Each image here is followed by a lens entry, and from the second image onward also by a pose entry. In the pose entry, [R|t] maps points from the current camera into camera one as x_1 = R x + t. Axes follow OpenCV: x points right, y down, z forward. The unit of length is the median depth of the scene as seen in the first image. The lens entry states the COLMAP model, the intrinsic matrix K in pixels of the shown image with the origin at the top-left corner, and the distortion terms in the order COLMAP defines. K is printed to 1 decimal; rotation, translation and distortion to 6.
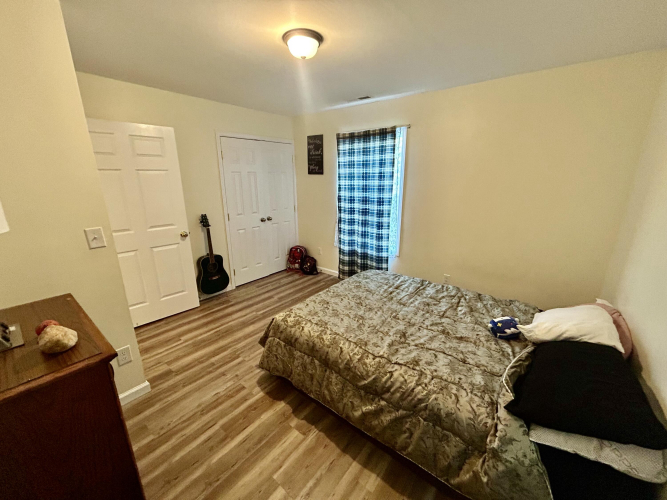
lens RADIAL K [[271.6, 0, 330.9], [0, 271.6, 249.7], [0, 0, 1]] dist [-0.003601, 0.000801]
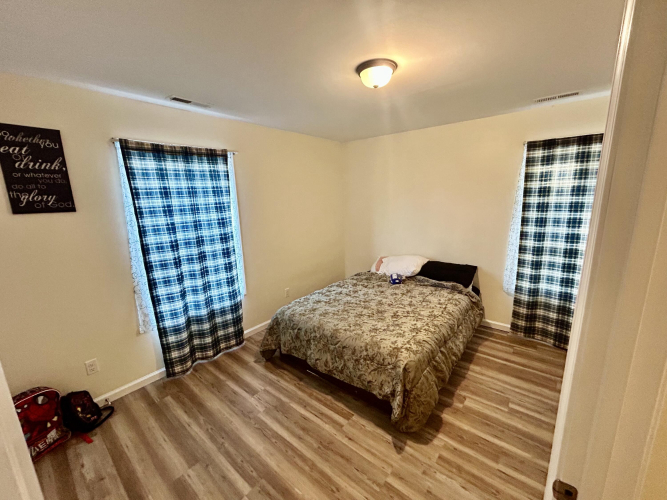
lens RADIAL K [[271.6, 0, 330.8], [0, 271.6, 251.0], [0, 0, 1]] dist [-0.003601, 0.000801]
pose [[0.008361, -0.201580, 0.979436, -0.655575], [0.292033, 0.937263, 0.190408, -0.218137], [-0.956372, 0.284436, 0.066705, 0.705722]]
